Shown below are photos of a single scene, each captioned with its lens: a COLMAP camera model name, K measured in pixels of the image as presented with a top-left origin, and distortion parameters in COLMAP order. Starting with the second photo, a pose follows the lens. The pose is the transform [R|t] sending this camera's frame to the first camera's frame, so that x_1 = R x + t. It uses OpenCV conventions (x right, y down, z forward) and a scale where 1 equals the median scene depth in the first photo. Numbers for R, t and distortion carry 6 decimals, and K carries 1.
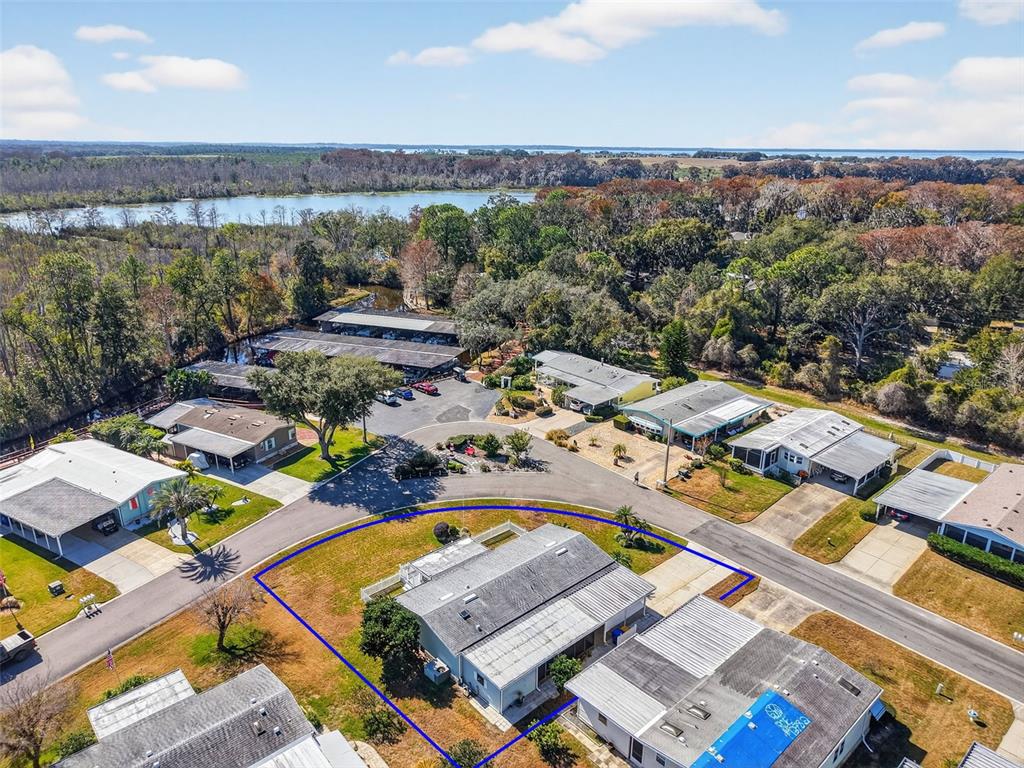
lens RADIAL K [[680.7, 0, 508.2], [0, 680.7, 382.2], [0, 0, 1]] dist [0.151163, -0.256982]
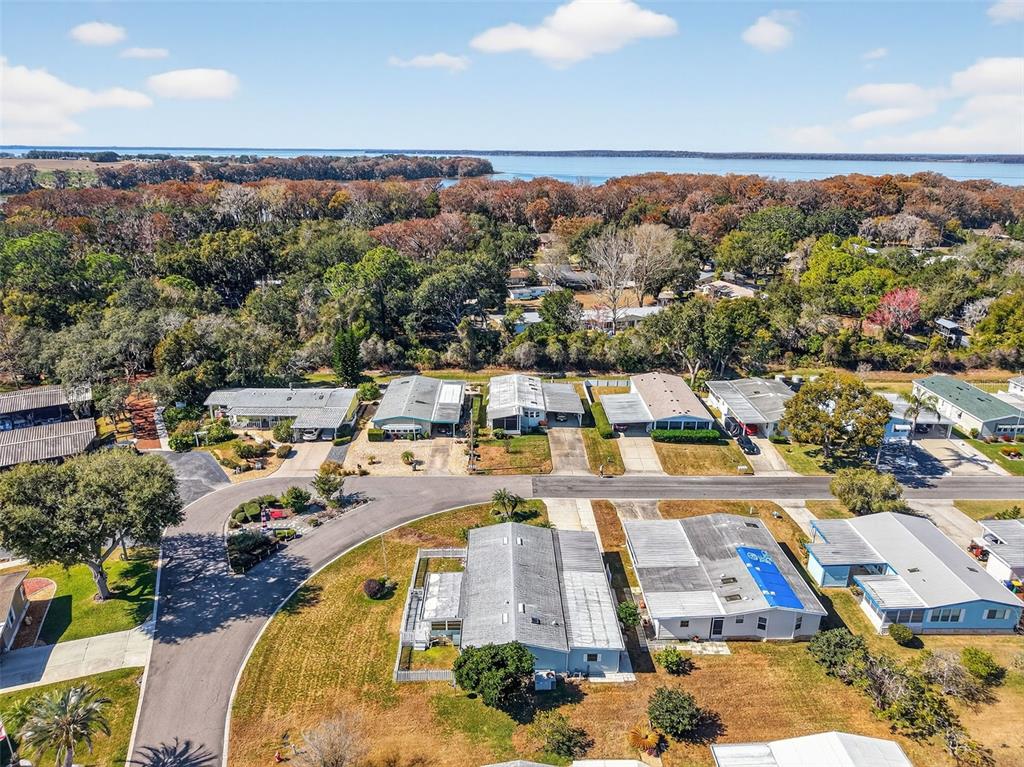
lens RADIAL K [[692.7, 0, 512.0], [0, 692.7, 383.5], [0, 0, 1]] dist [0.002911, -0.001517]
pose [[0.650062, -0.247707, 0.718373, -0.460045], [0.249301, 0.962573, 0.106317, -0.079106], [-0.717822, 0.109978, 0.687486, 0.164621]]
